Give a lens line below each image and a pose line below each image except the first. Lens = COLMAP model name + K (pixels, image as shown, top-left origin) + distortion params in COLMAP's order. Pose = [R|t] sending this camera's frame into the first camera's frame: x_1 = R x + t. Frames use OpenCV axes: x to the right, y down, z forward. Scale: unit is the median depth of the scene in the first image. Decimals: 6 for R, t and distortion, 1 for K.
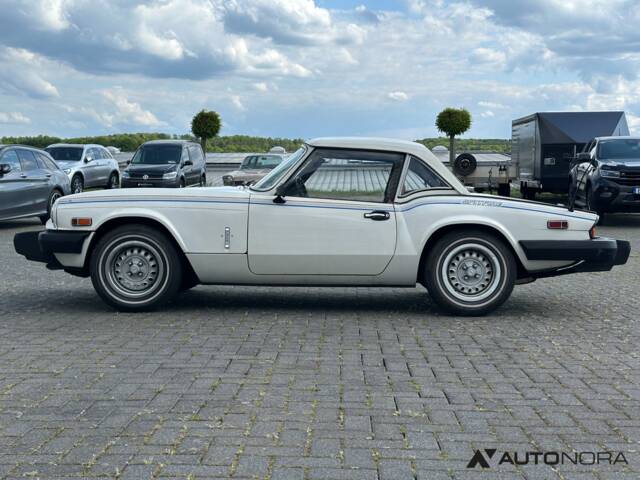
lens RADIAL K [[894.8, 0, 330.0], [0, 894.8, 238.8], [0, 0, 1]] dist [0.133676, -0.057299]
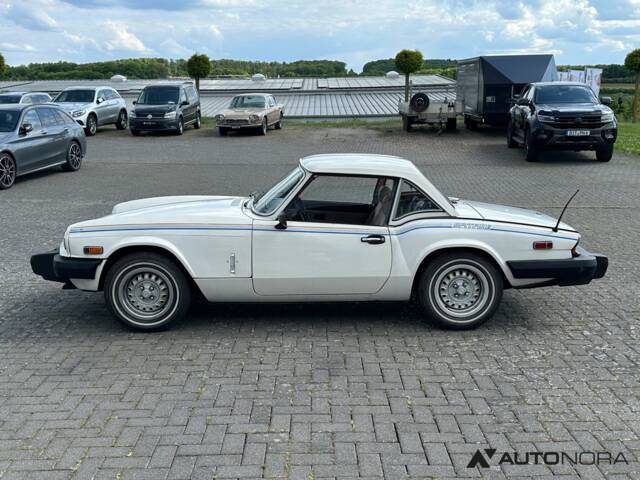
lens RADIAL K [[711.6, 0, 320.0], [0, 711.6, 240.0], [0, 0, 1]] dist [0.196990, -0.456120]
pose [[0.999535, -0.020062, 0.022953, -0.029905], [0.016813, 0.990850, 0.133919, -0.138685], [-0.025430, -0.133471, 0.990726, 0.160757]]
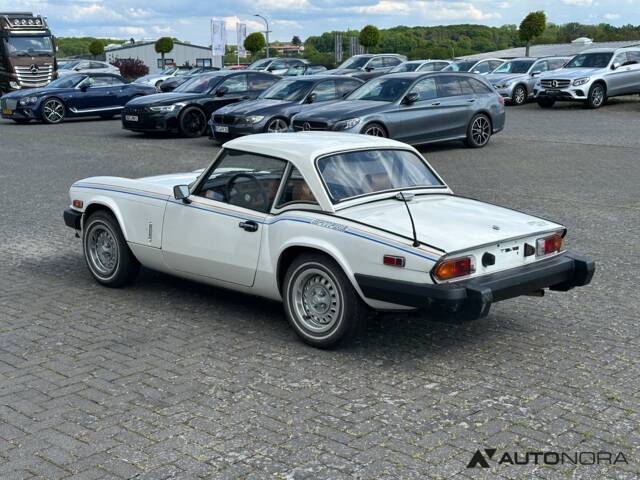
lens RADIAL K [[895.4, 0, 320.0], [0, 895.4, 240.0], [0, 0, 1]] dist [0.129966, 0.009636]
pose [[0.740707, 0.117495, -0.661474, 0.736367], [-0.031772, 0.989613, 0.140203, -0.146210], [0.671077, -0.082833, 0.736746, 0.343177]]
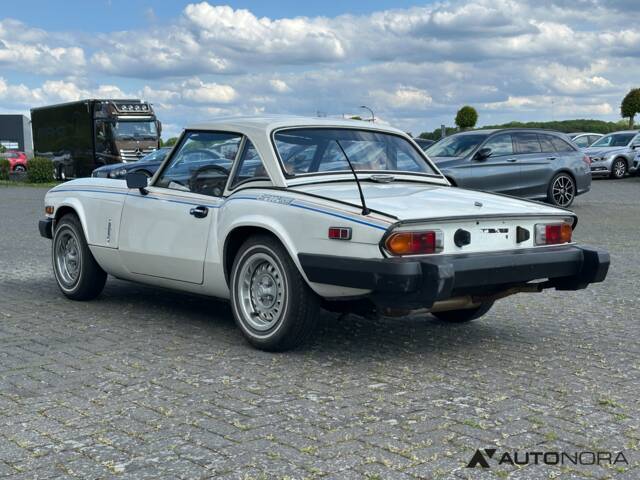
lens RADIAL K [[894.8, 0, 330.0], [0, 894.8, 238.8], [0, 0, 1]] dist [0.133676, -0.057299]
pose [[0.658994, 0.051506, -0.750383, 0.742570], [-0.034602, 0.998672, 0.038161, -0.036461], [0.751352, 0.000817, 0.659901, 0.543975]]
